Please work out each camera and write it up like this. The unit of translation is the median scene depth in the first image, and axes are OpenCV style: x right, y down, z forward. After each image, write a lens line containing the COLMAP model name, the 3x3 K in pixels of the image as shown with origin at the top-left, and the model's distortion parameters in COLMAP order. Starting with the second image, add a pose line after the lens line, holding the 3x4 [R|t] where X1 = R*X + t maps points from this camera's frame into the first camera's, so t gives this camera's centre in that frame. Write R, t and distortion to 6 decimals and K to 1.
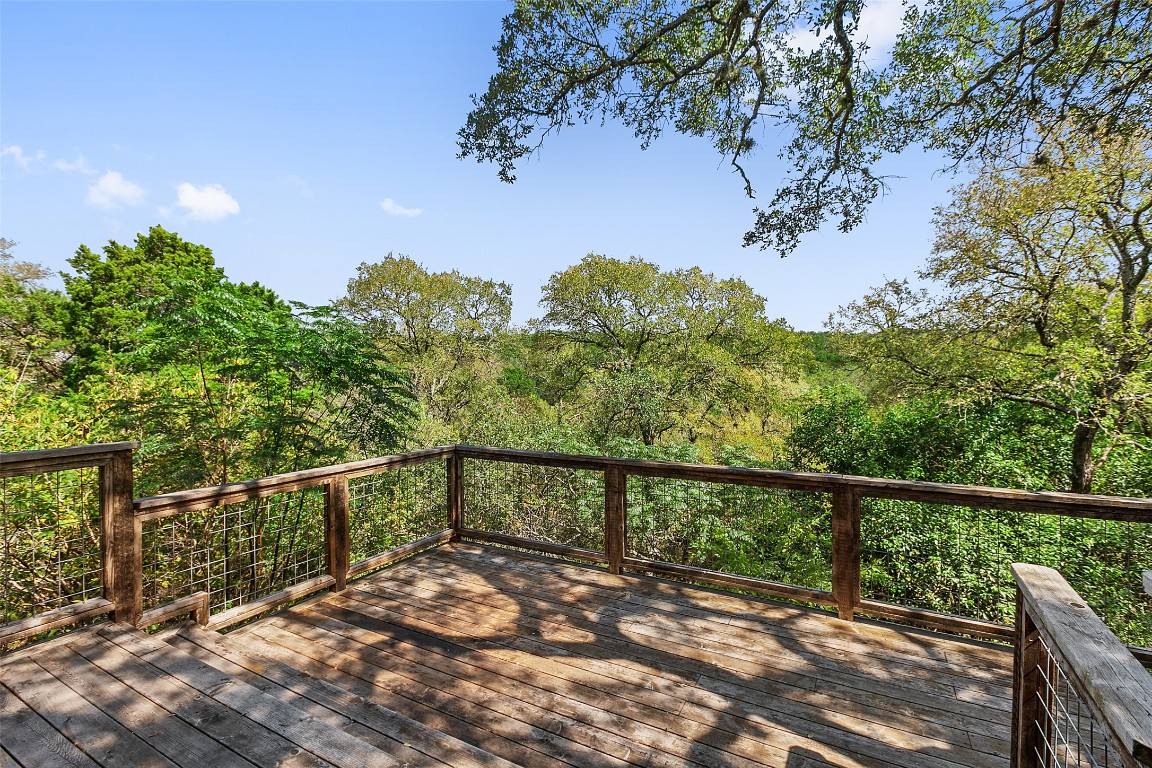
lens RADIAL K [[522.3, 0, 576.0], [0, 522.3, 384.0], [0, 0, 1]] dist [0.002588, -0.000514]
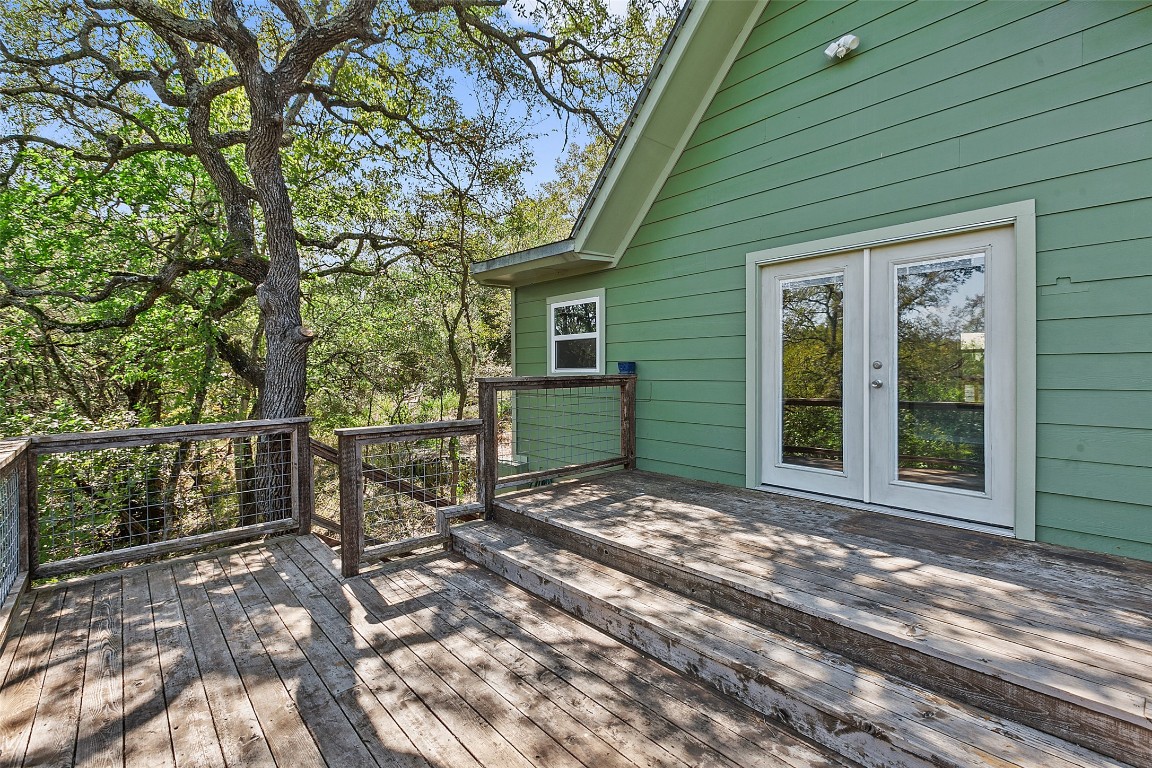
lens RADIAL K [[511.2, 0, 586.6], [0, 511.2, 370.3], [0, 0, 1]] dist [0.000209, -0.000246]
pose [[-0.949673, 0.018567, 0.312693, -0.294952], [0.023786, 0.999634, 0.012884, 0.075848], [-0.312339, 0.019674, -0.949767, 1.348567]]
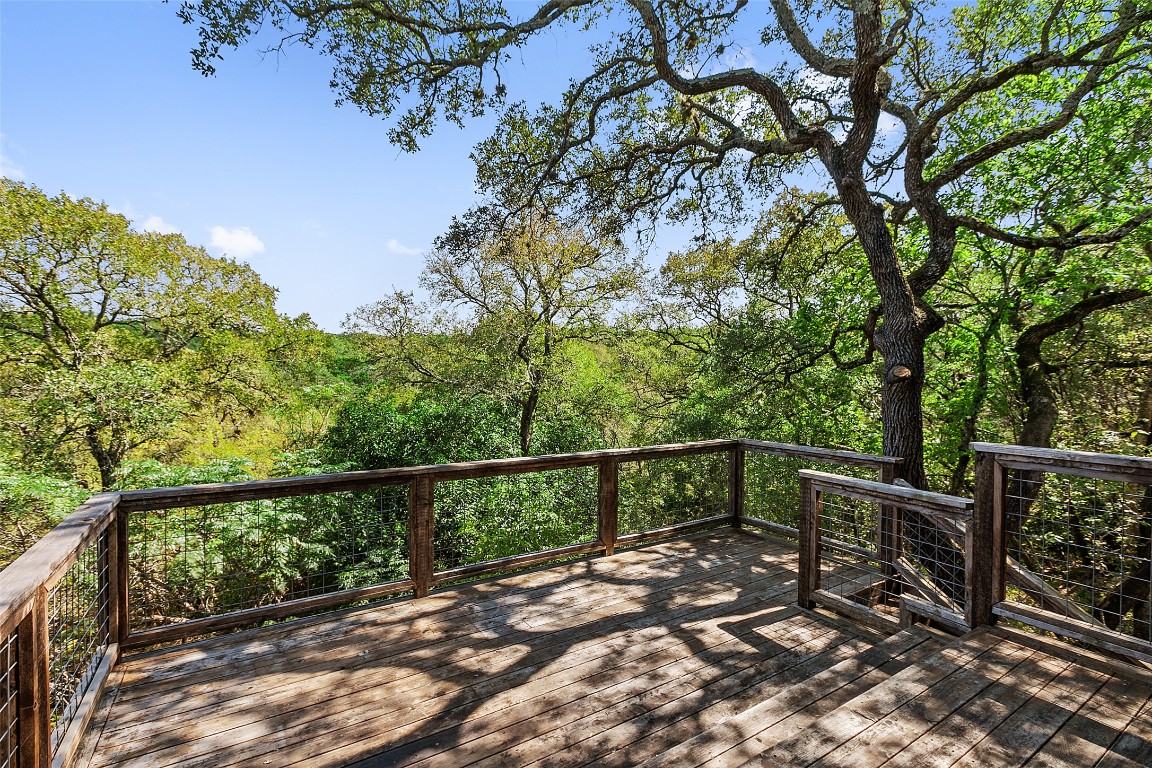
lens RADIAL K [[527.3, 0, 571.2], [0, 527.3, 361.8], [0, 0, 1]] dist [0.003507, 0.000412]
pose [[0.474930, 0.032065, 0.879439, -0.778232], [0.003998, 0.999247, -0.038593, 0.000026], [-0.880014, 0.021844, 0.474444, 0.443152]]
